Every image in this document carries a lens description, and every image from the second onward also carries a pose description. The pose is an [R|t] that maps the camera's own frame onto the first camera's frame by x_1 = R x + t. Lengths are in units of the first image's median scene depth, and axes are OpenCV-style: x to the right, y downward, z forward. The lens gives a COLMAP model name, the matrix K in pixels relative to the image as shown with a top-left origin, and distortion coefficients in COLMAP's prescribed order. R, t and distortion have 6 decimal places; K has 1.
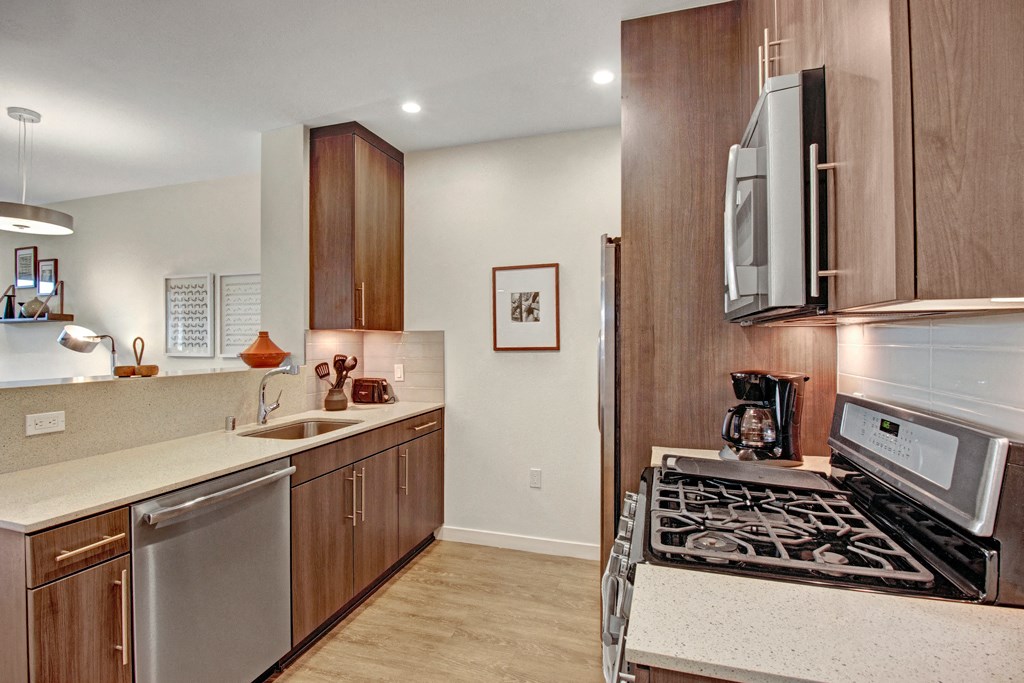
lens RADIAL K [[483.0, 0, 512.0], [0, 483.0, 341.5], [0, 0, 1]] dist [-0.011721, -0.000132]
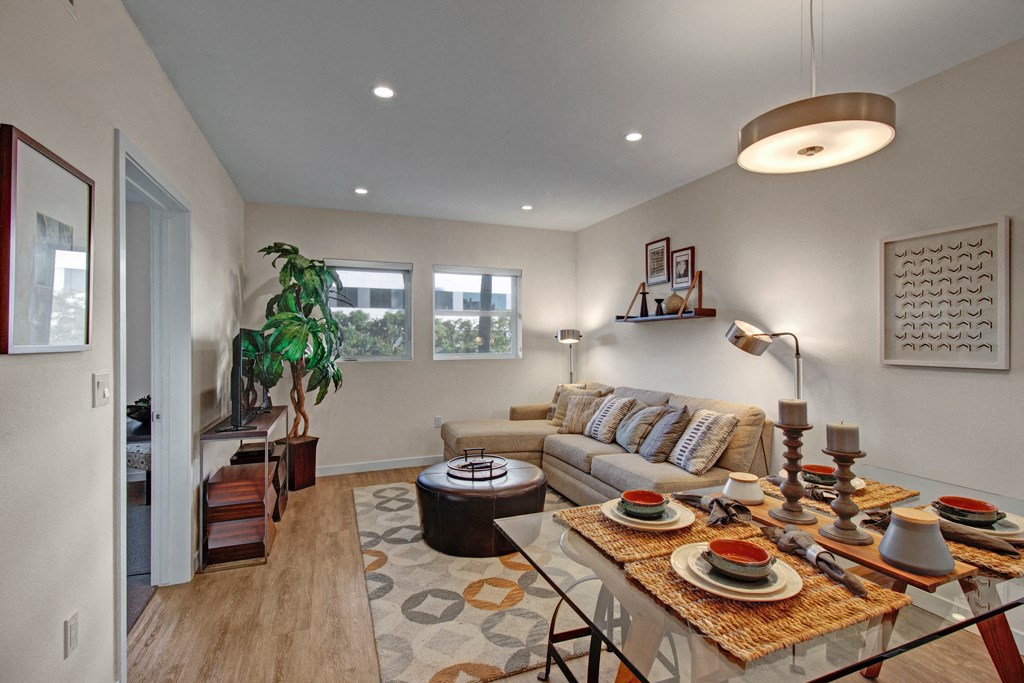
lens RADIAL K [[477.7, 0, 512.0], [0, 477.7, 341.5], [0, 0, 1]] dist [-0.000917, -0.000364]
pose [[0.629878, 0.002953, -0.776689, -0.487261], [-0.007533, 0.999969, -0.002307, 0.004926], [0.776658, 0.007304, 0.629880, 0.196326]]
